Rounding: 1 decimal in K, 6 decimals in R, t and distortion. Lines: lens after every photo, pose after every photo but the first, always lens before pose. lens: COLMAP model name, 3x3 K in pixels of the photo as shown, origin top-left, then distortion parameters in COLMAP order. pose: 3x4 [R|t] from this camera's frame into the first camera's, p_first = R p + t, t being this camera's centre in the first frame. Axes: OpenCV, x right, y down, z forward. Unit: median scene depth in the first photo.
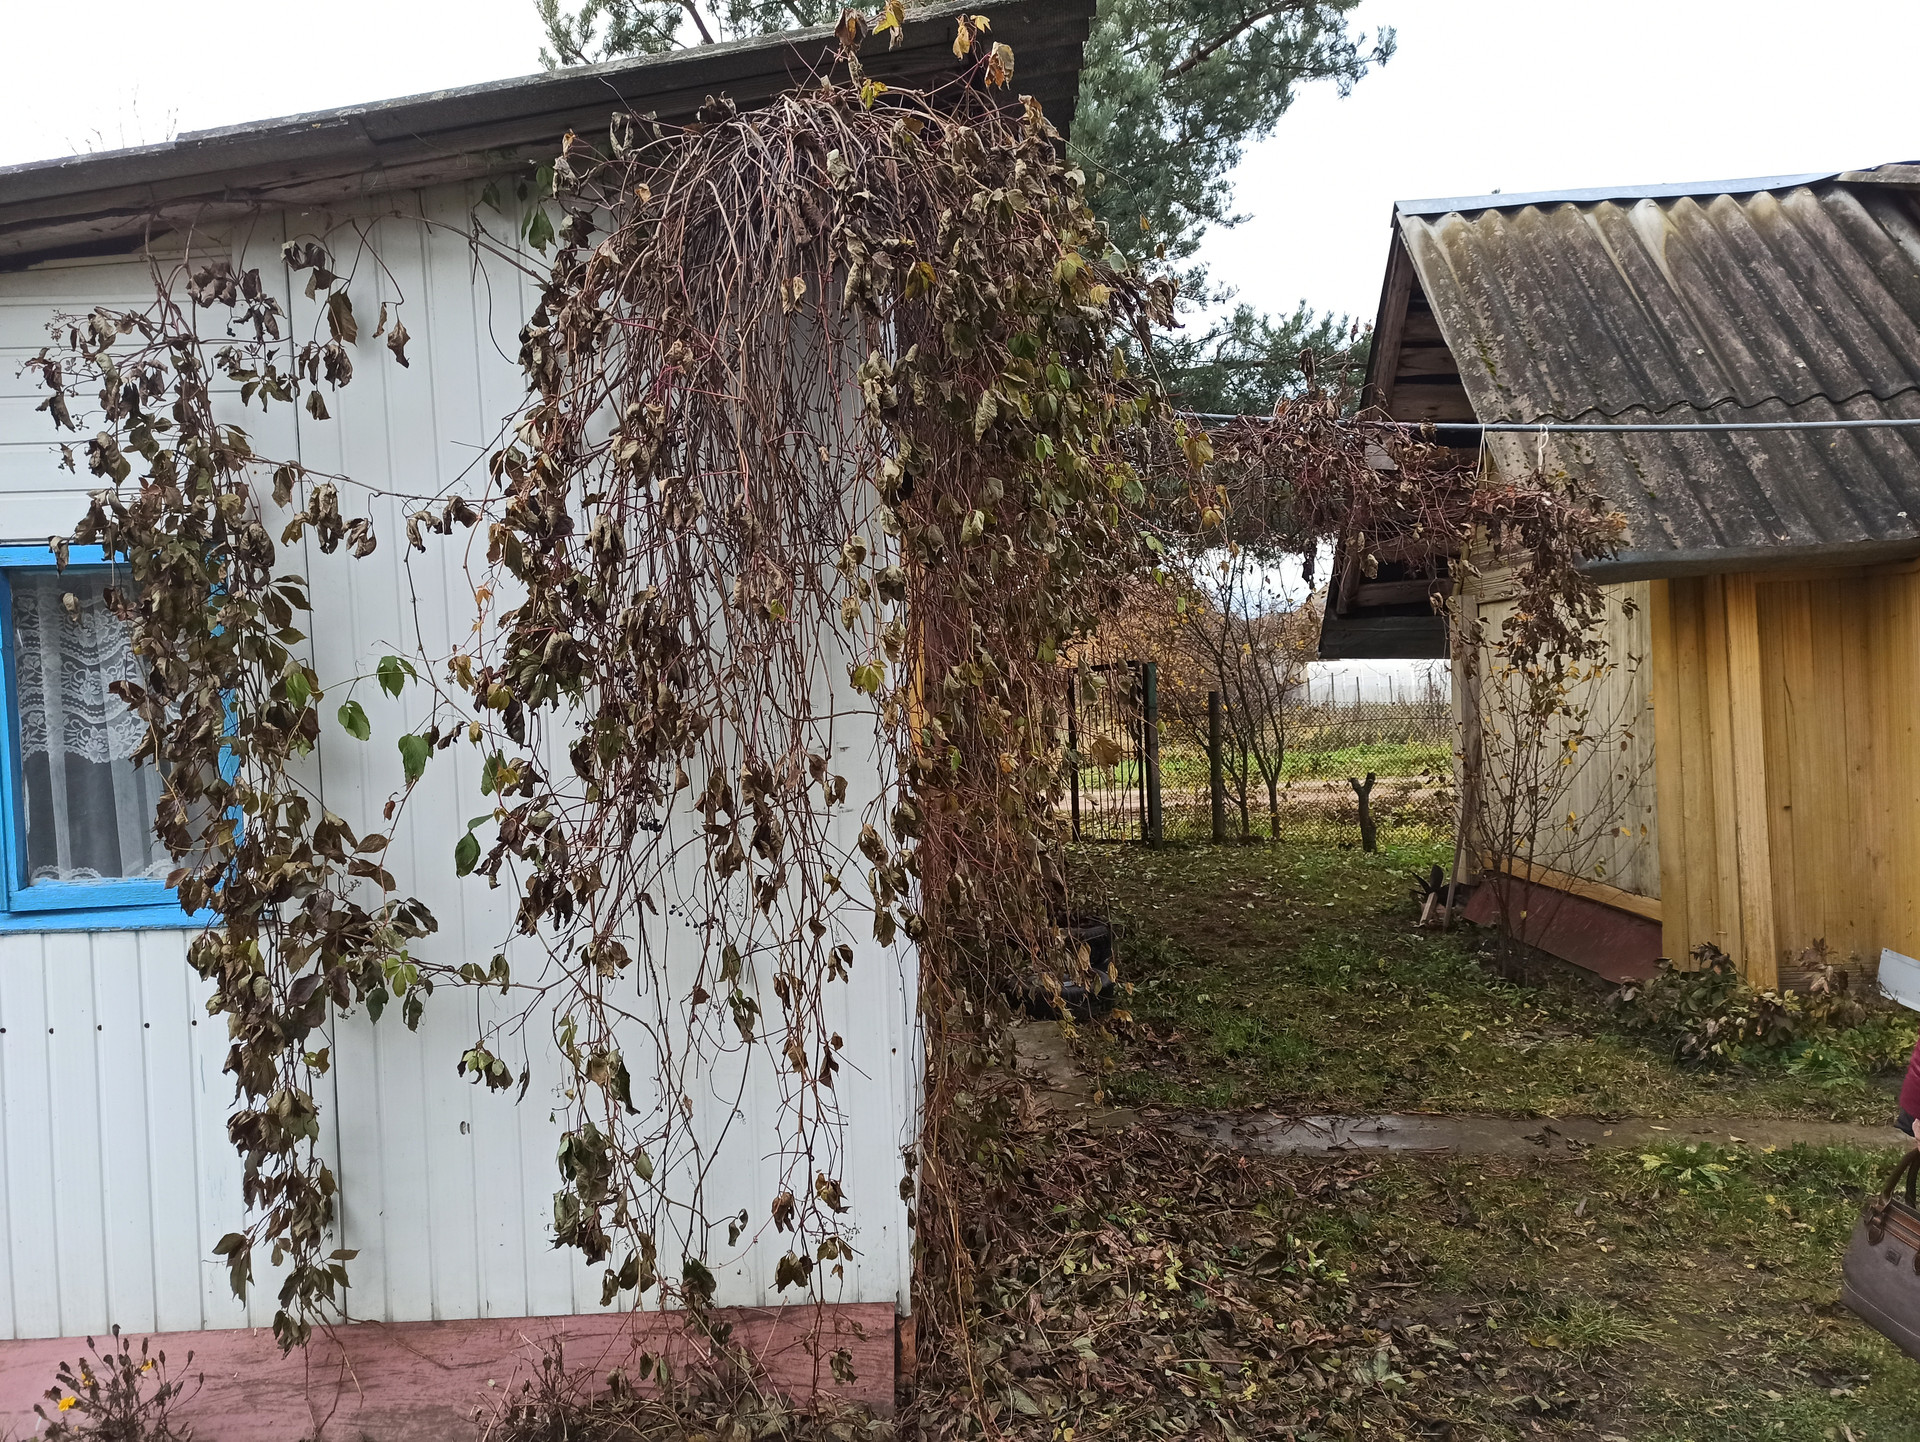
lens RADIAL K [[1389.3, 0, 957.8], [0, 1389.3, 715.6], [0, 0, 1]] dist [0.067838, -0.047754]
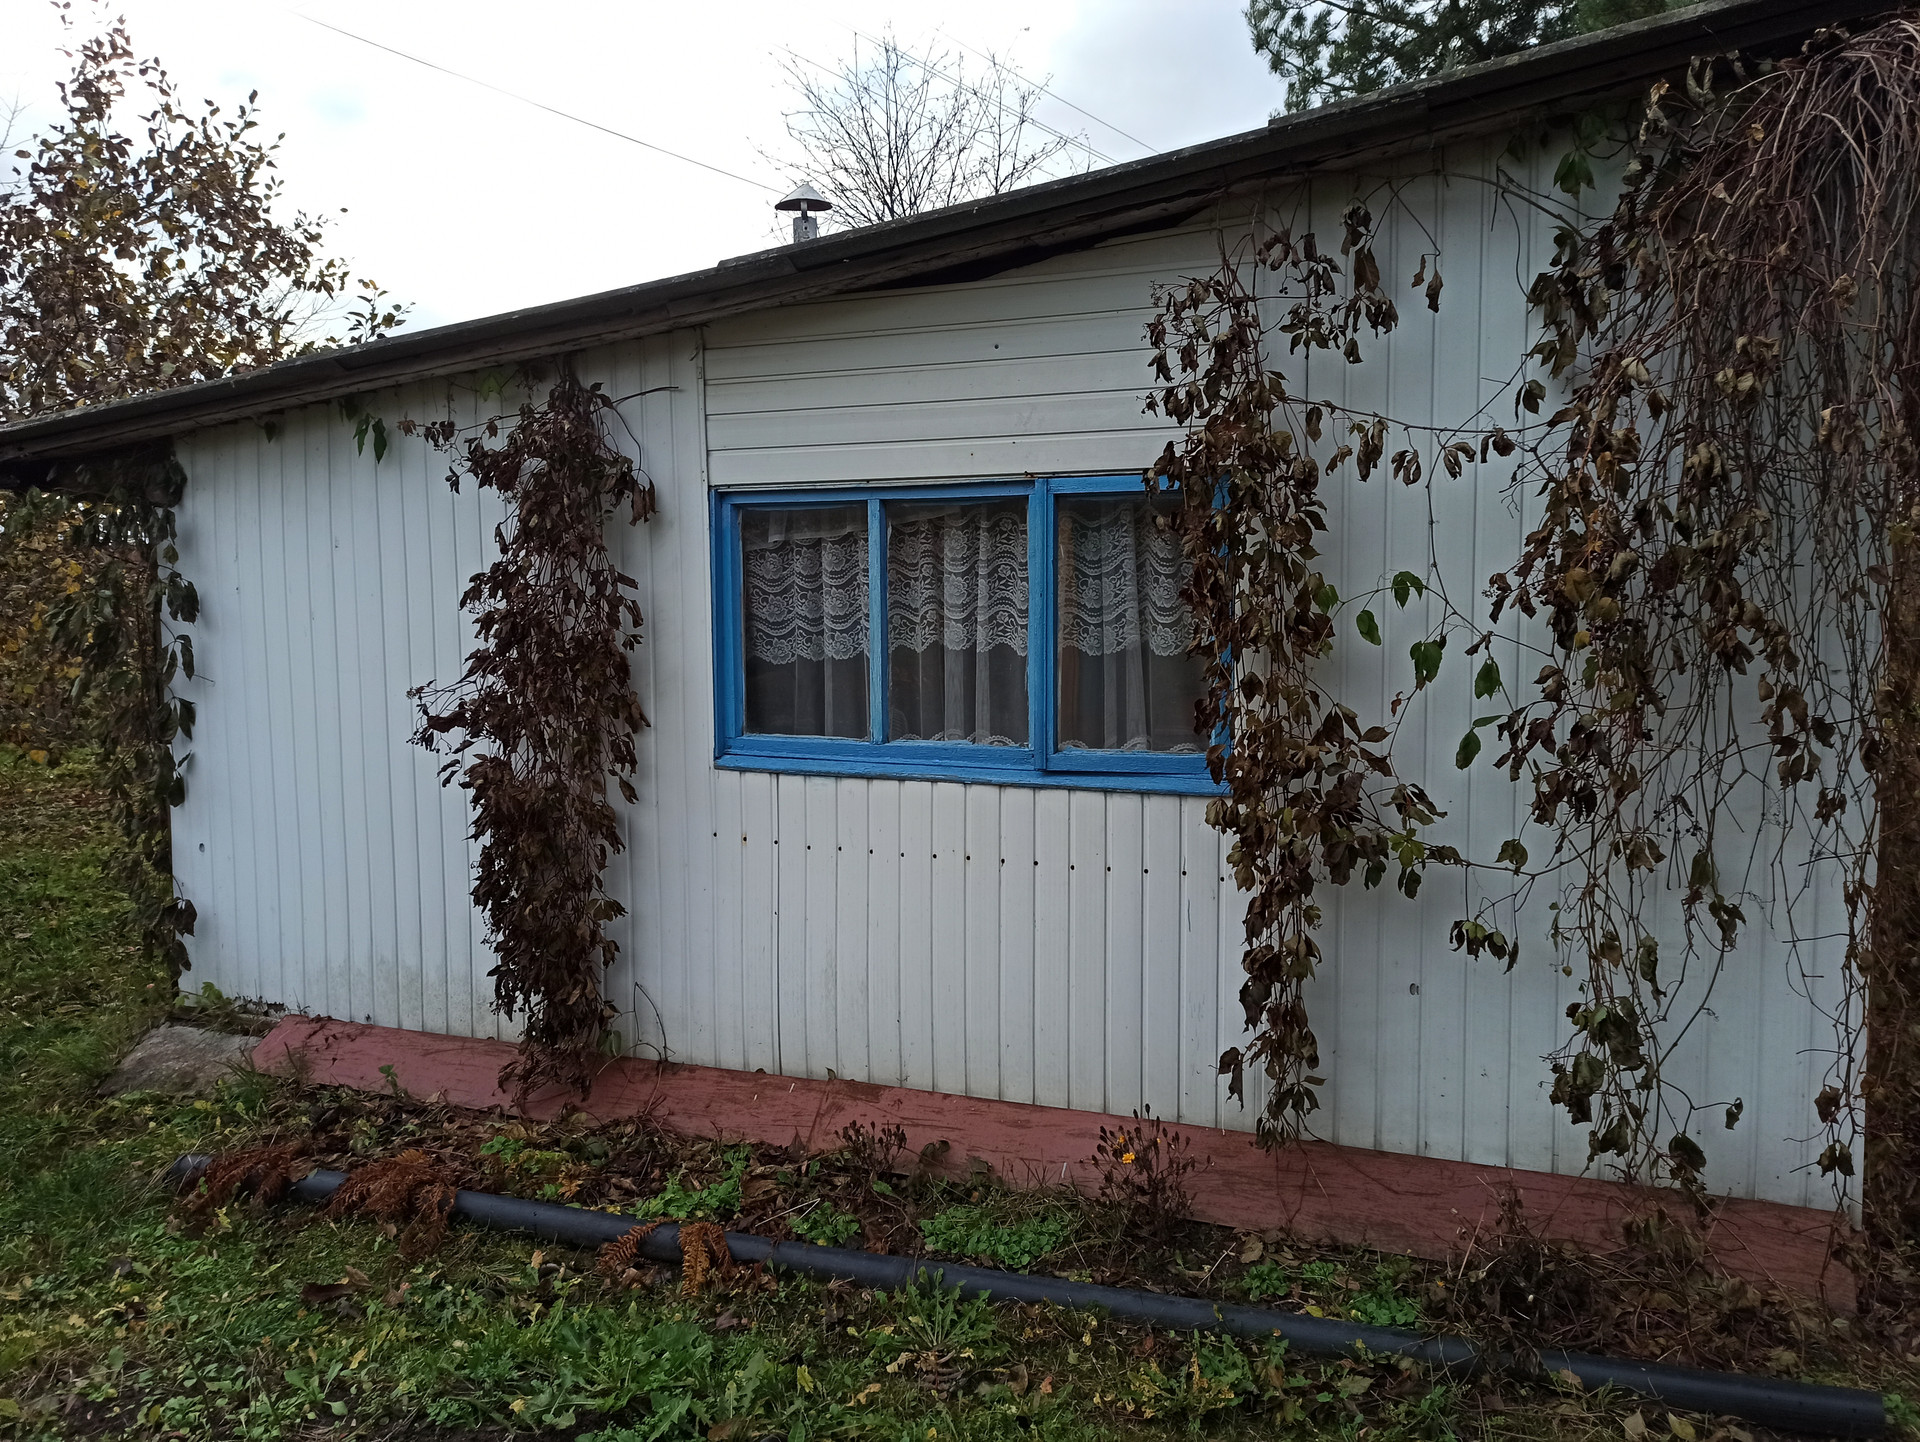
lens RADIAL K [[1389.3, 0, 957.8], [0, 1389.3, 715.6], [0, 0, 1]] dist [0.067838, -0.047754]
pose [[0.939126, 0.056770, -0.338851, -0.350949], [-0.037797, 0.997339, 0.062336, 0.016864], [0.341488, -0.045734, 0.938773, -0.193875]]
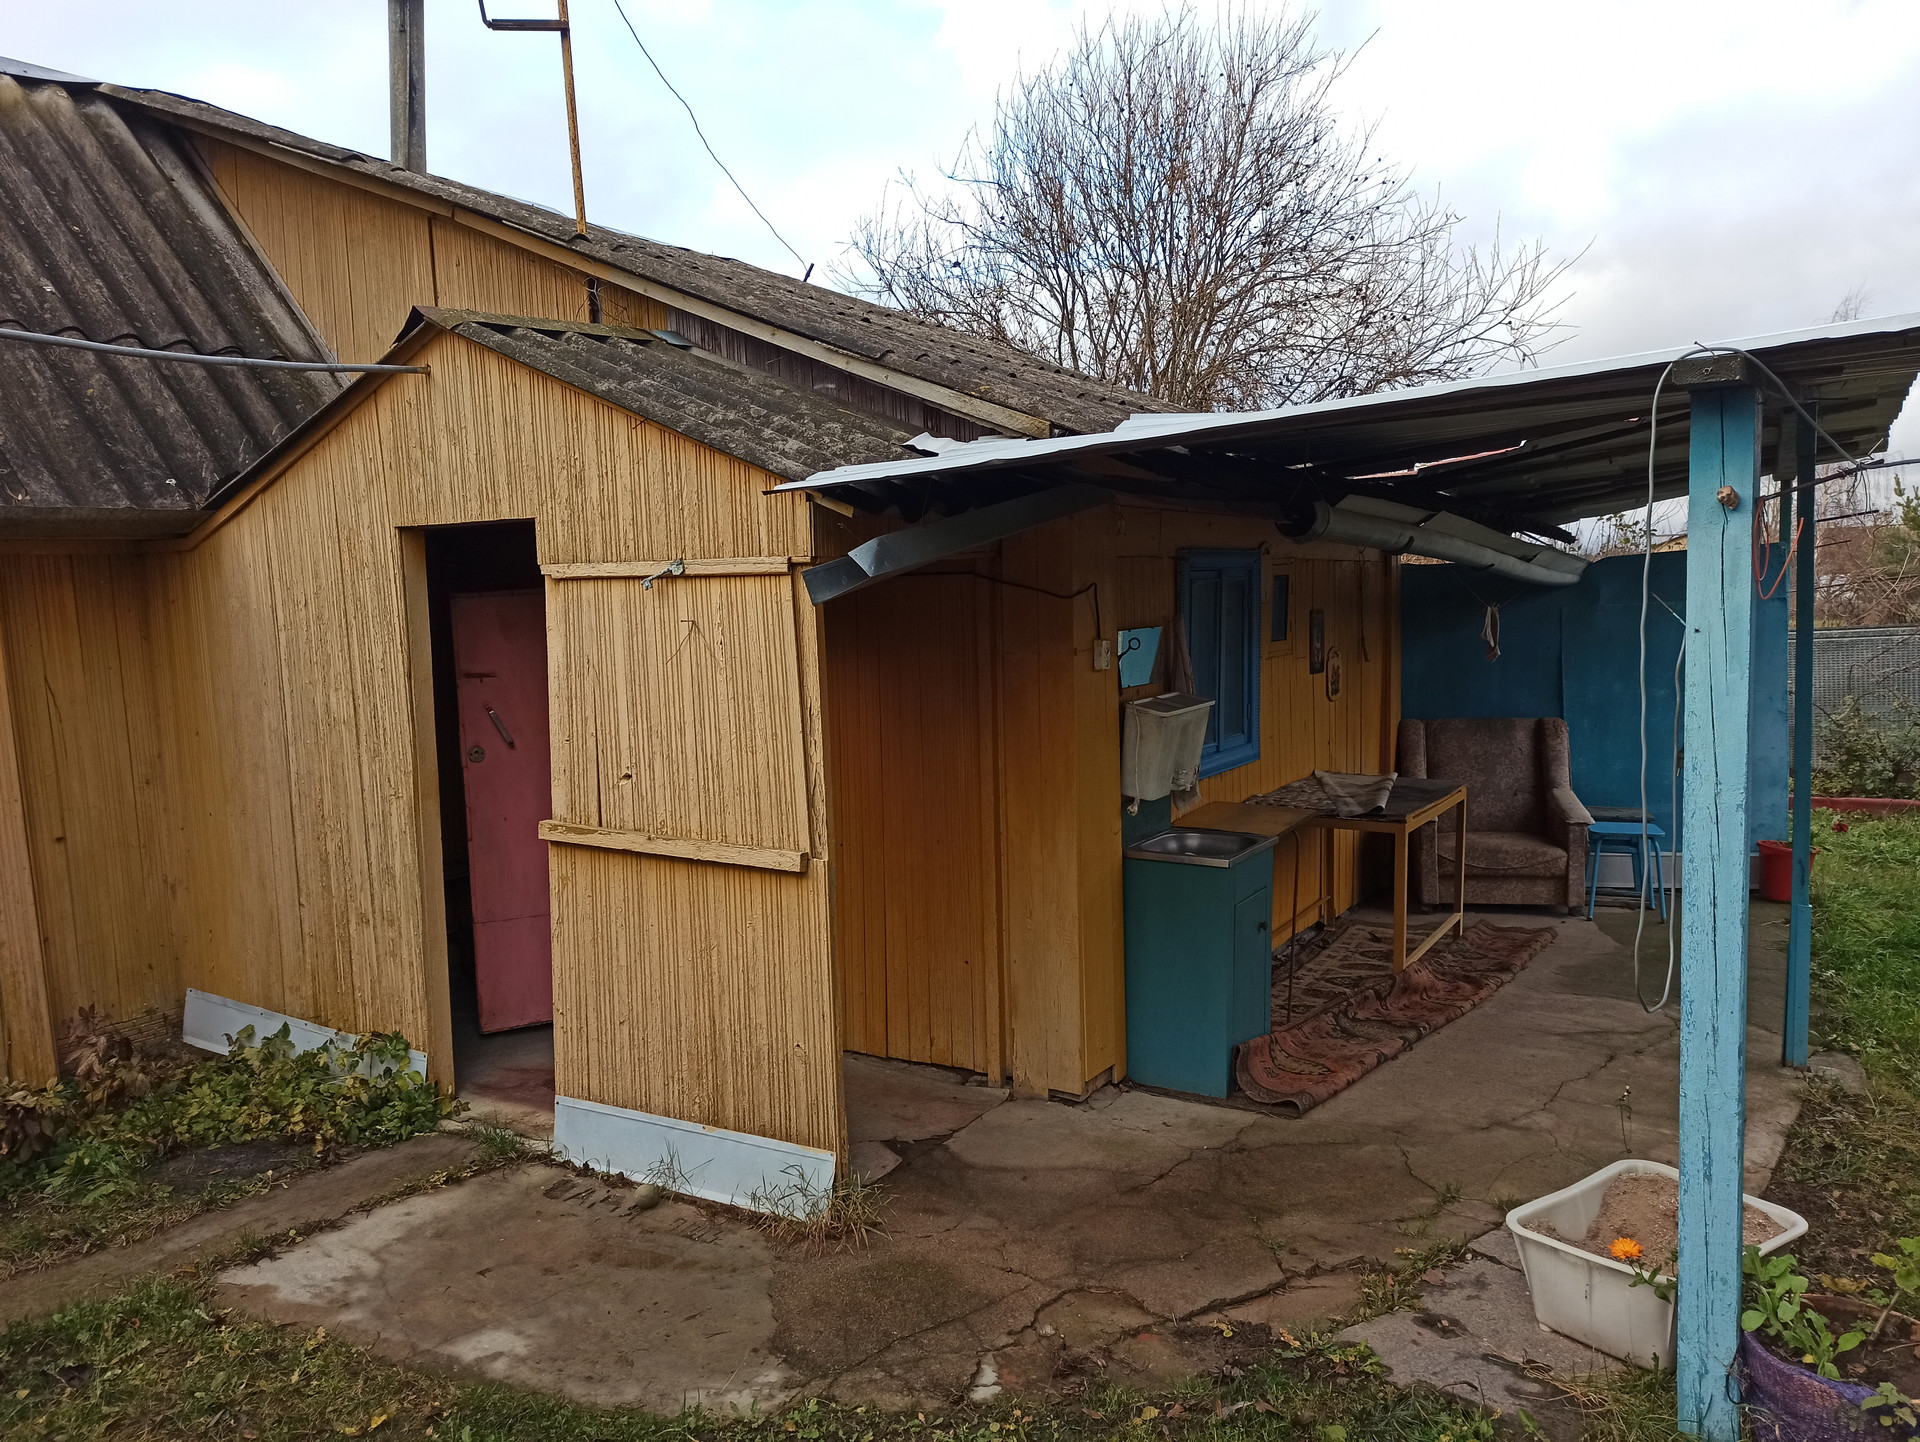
lens RADIAL K [[1389.3, 0, 957.8], [0, 1389.3, 715.6], [0, 0, 1]] dist [0.067838, -0.047754]
pose [[0.526640, -0.049003, 0.848675, 0.180810], [0.047453, 0.998475, 0.028205, -0.003053], [-0.848763, 0.025418, 0.528163, 0.148640]]
